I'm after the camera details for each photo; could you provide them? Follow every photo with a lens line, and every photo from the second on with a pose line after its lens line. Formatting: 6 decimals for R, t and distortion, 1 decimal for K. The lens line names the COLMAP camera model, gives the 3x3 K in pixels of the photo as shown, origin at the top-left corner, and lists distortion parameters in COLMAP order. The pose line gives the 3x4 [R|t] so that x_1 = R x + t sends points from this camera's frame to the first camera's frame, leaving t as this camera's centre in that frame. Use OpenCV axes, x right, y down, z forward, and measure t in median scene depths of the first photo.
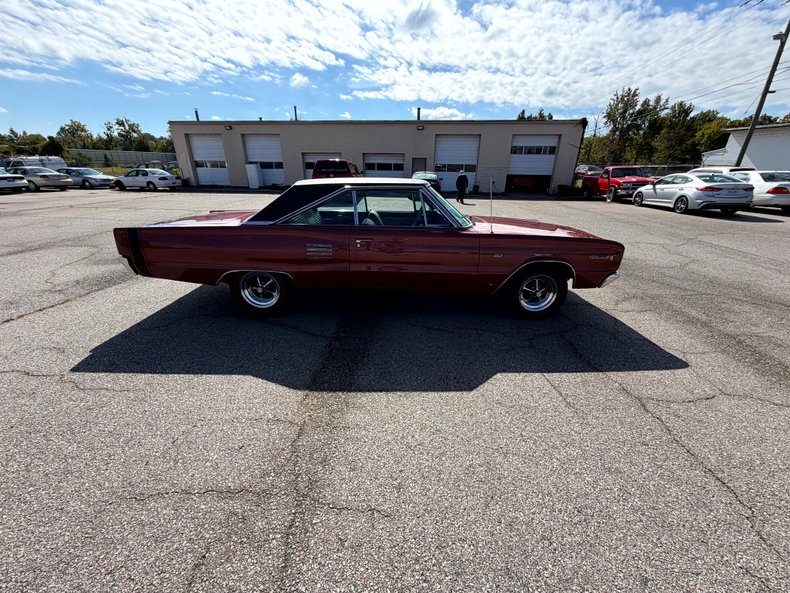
lens RADIAL K [[325.9, 0, 391.8], [0, 325.9, 297.4], [0, 0, 1]] dist [0.001711, -0.000221]
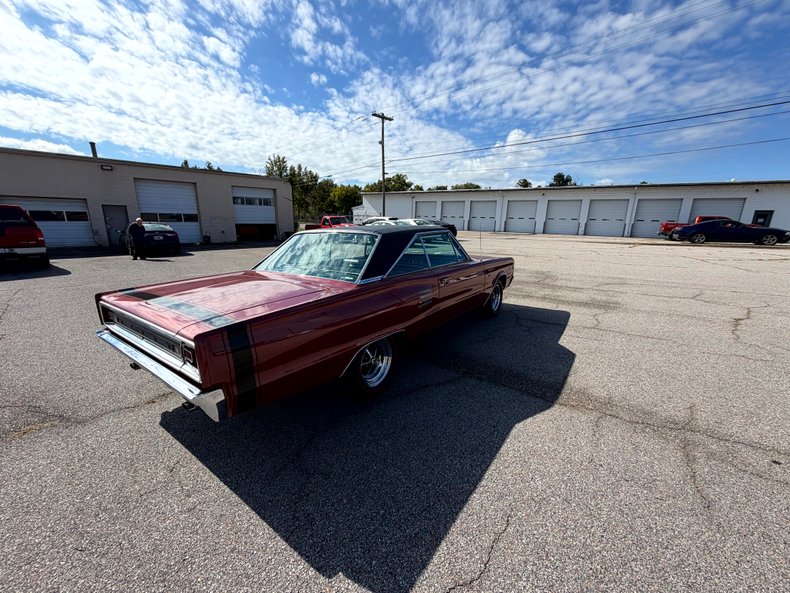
lens RADIAL K [[325.9, 0, 391.8], [0, 325.9, 297.4], [0, 0, 1]] dist [0.001711, -0.000221]
pose [[0.582109, -0.194696, 0.789457, -0.095987], [0.302025, 0.953220, 0.012384, -0.016864], [-0.754937, 0.231227, 0.613681, 0.043969]]
